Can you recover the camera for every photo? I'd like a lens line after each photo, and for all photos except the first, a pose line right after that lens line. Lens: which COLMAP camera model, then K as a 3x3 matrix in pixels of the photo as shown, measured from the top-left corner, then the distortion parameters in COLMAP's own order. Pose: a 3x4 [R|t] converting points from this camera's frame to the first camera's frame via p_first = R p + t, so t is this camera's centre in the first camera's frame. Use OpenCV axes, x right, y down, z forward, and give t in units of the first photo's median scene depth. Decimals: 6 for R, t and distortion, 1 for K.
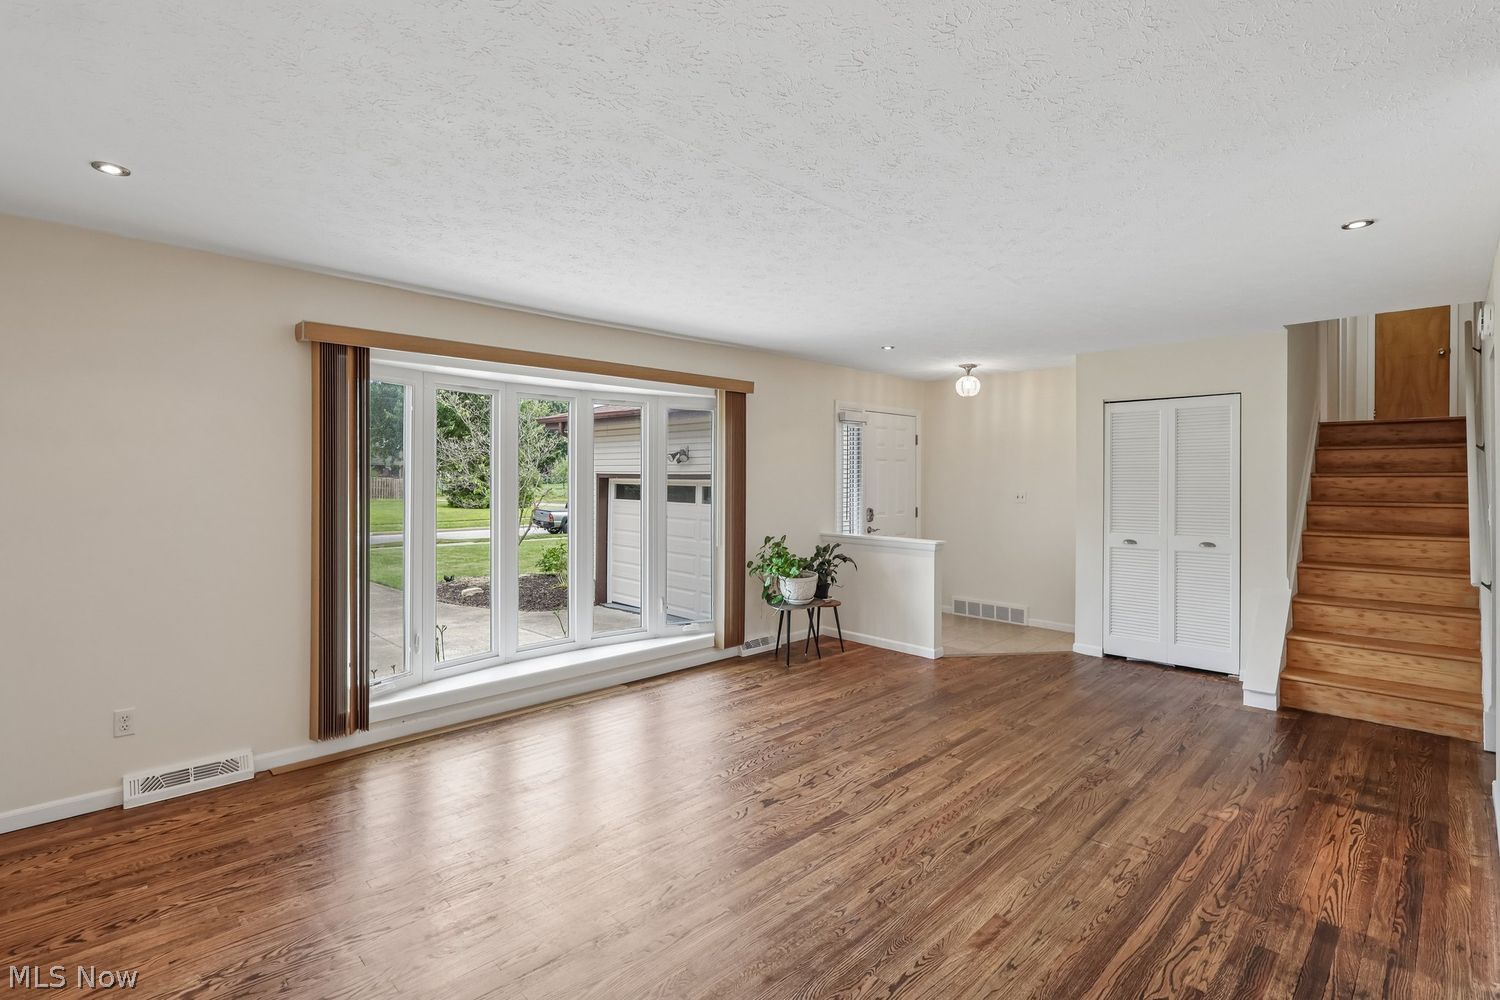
lens RADIAL K [[705.3, 0, 746.2], [0, 705.3, 495.4], [0, 0, 1]] dist [0.000125, 0.000635]
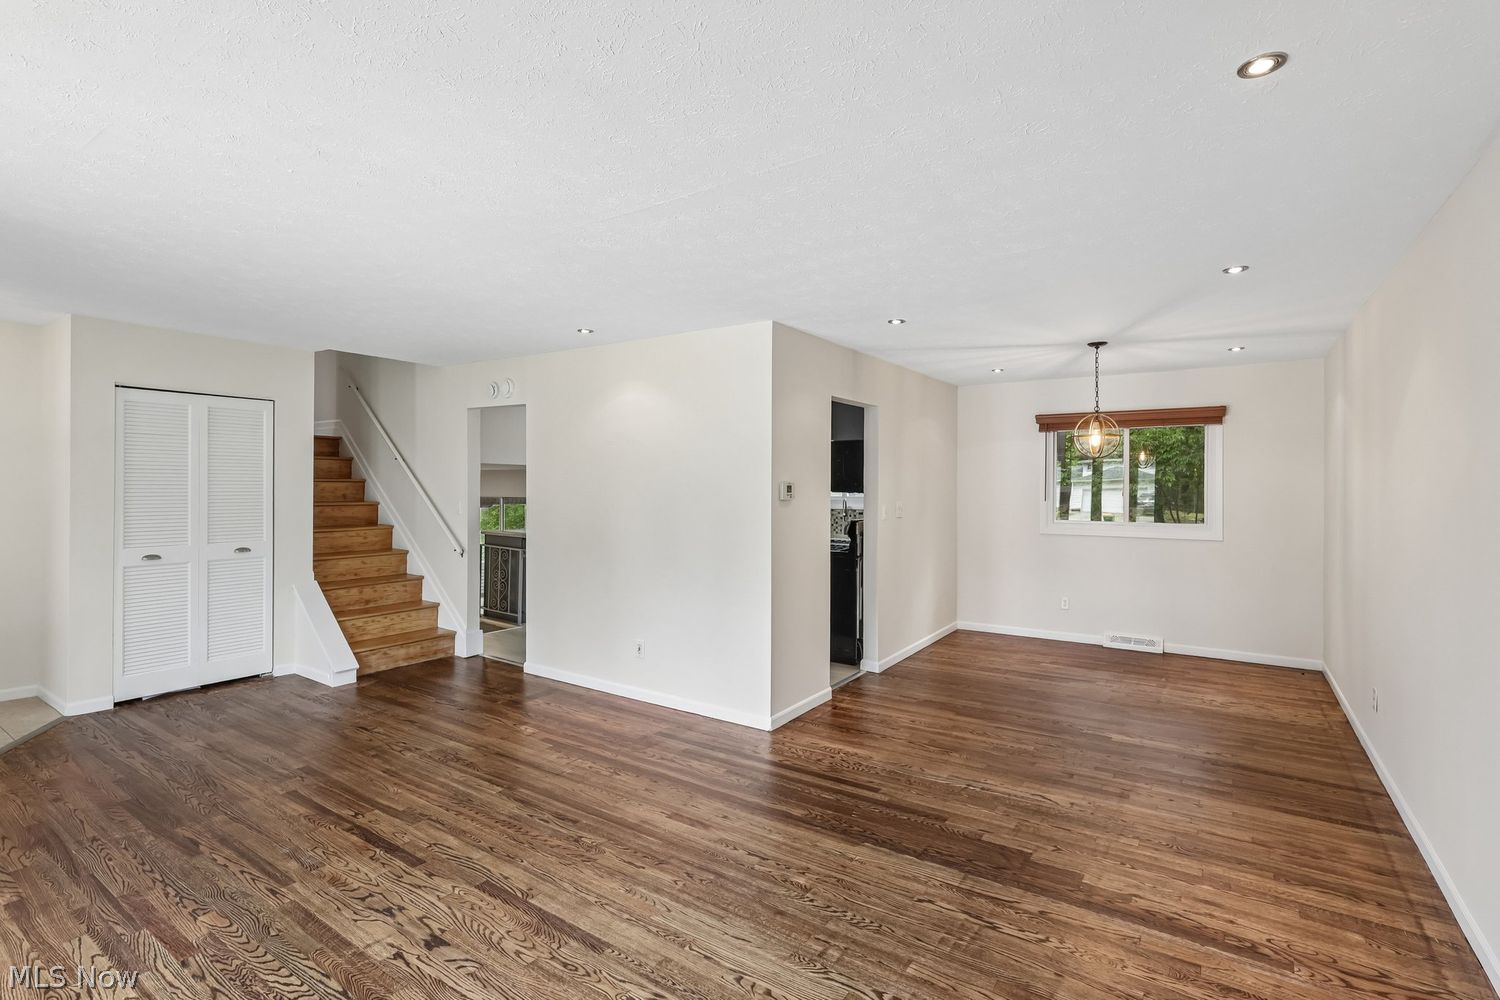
lens RADIAL K [[697.5, 0, 743.8], [0, 697.5, 491.5], [0, 0, 1]] dist [-0.000903, 0.000582]
pose [[-0.187387, -0.009509, 0.982240, -0.482744], [0.014532, 0.999817, 0.012452, -0.014971], [-0.982179, 0.016607, -0.187214, 0.556740]]
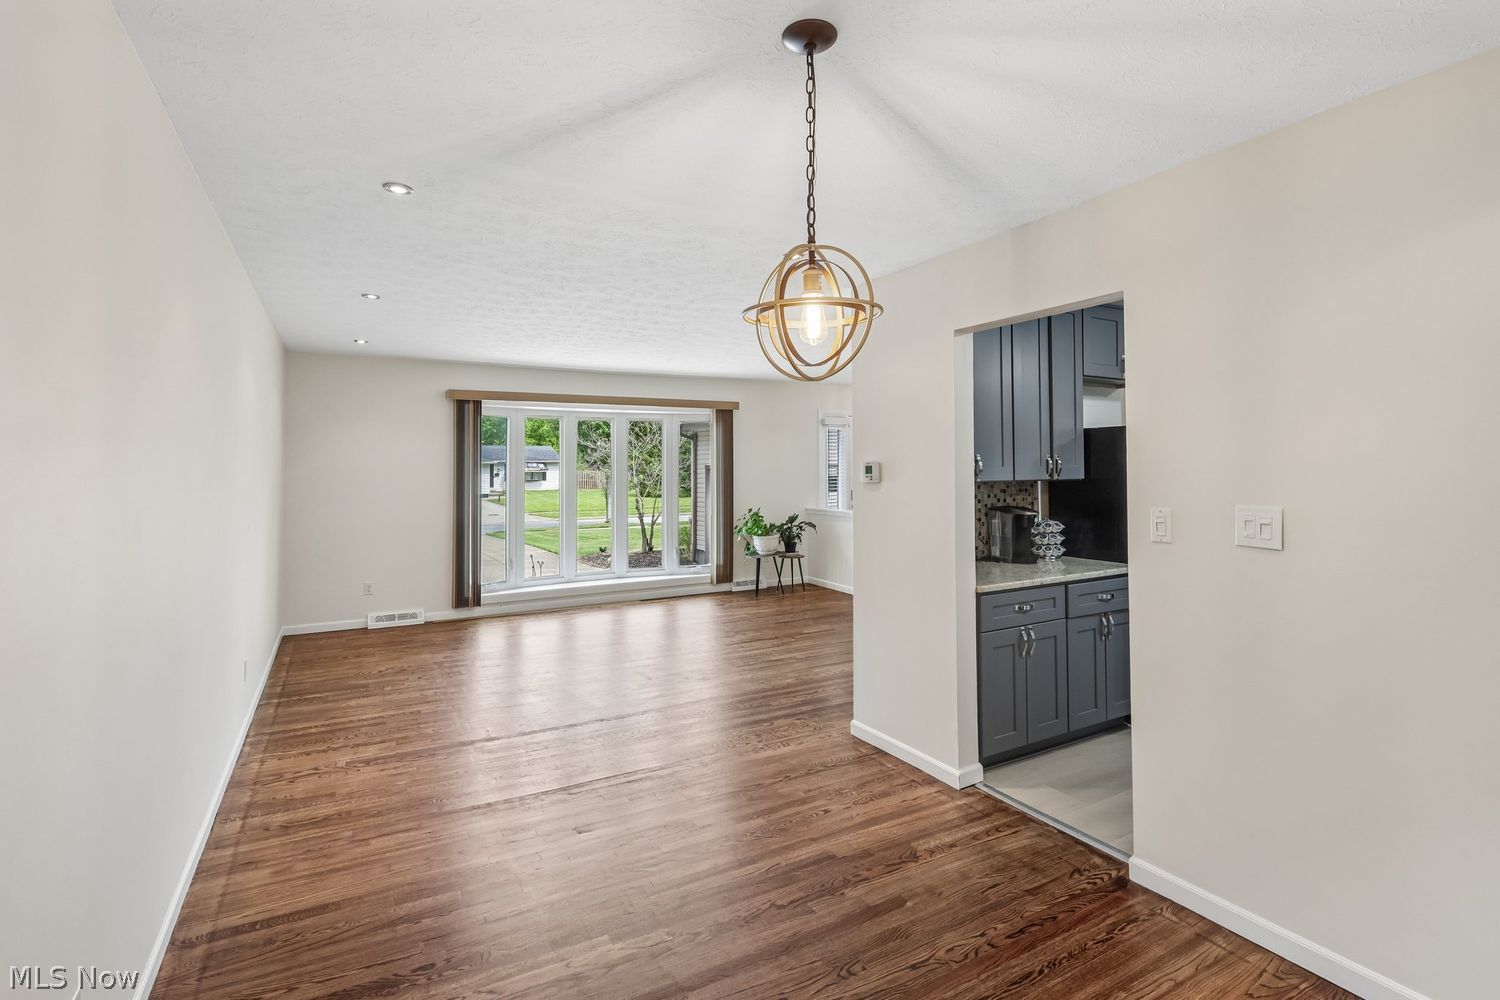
lens RADIAL K [[720.3, 0, 755.2], [0, 720.3, 469.9], [0, 0, 1]] dist [-0.000234, 0.000086]
pose [[0.965852, -0.006724, -0.259007, 0.510227], [0.001569, 0.999797, -0.020106, 0.011145], [0.259090, 0.019013, 0.965666, -0.503162]]
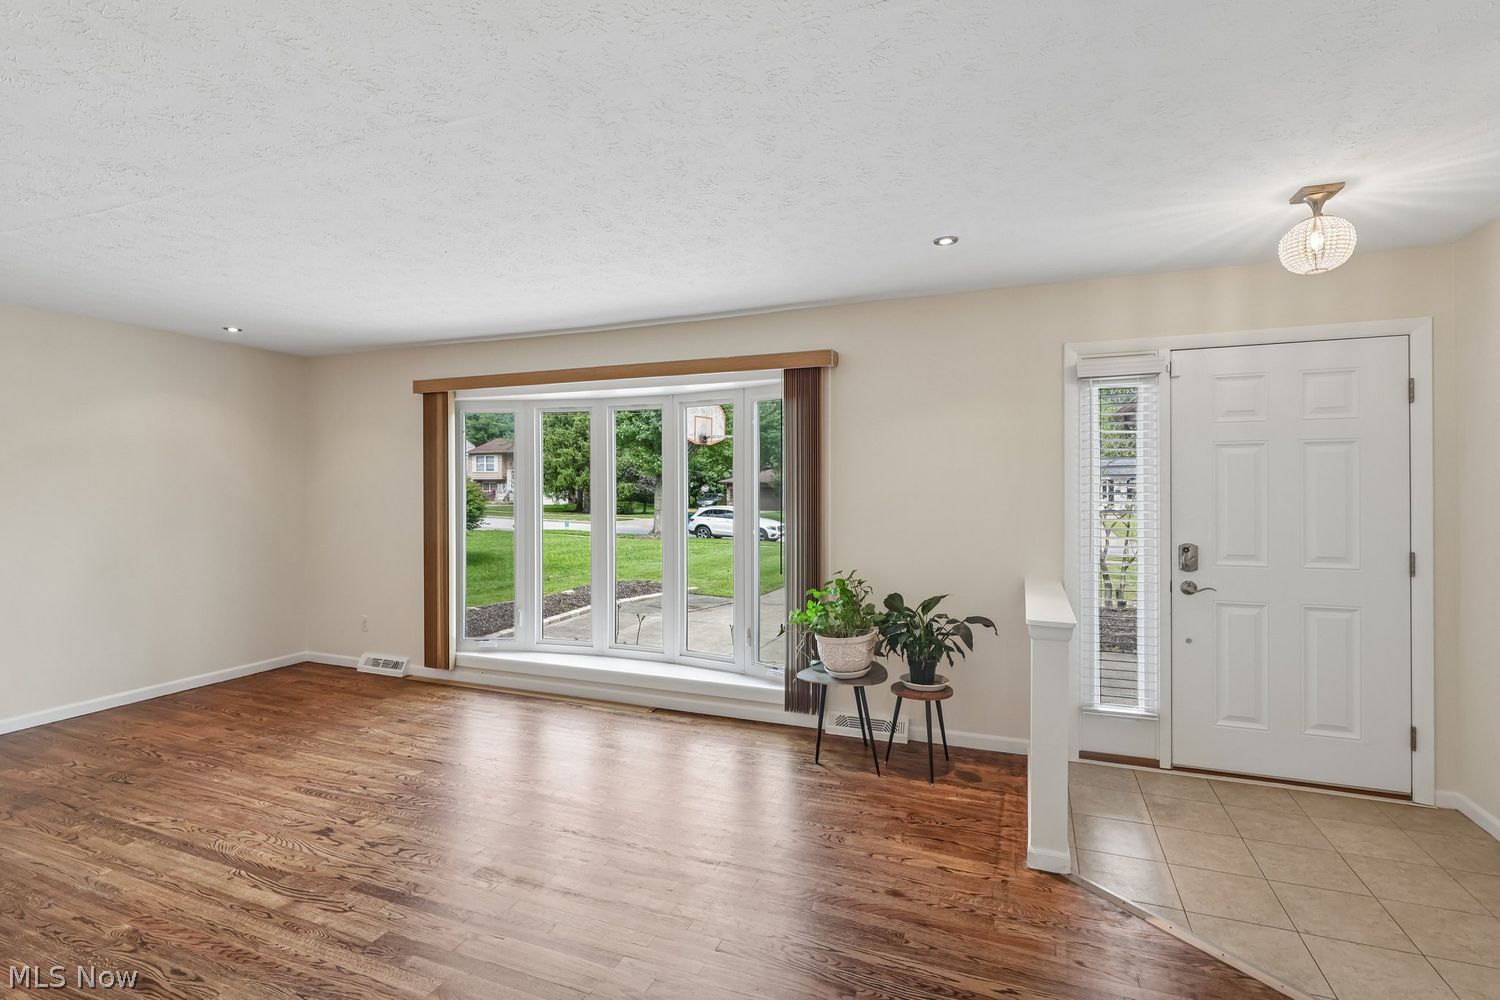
lens RADIAL K [[708.7, 0, 755.7], [0, 708.7, 492.7], [0, 0, 1]] dist [0.001617, 0.000853]
pose [[0.396555, 0.004976, -0.917998, 0.757178], [-0.021870, 0.999753, -0.004029, -0.013997], [0.917751, 0.021674, 0.396565, 0.775787]]
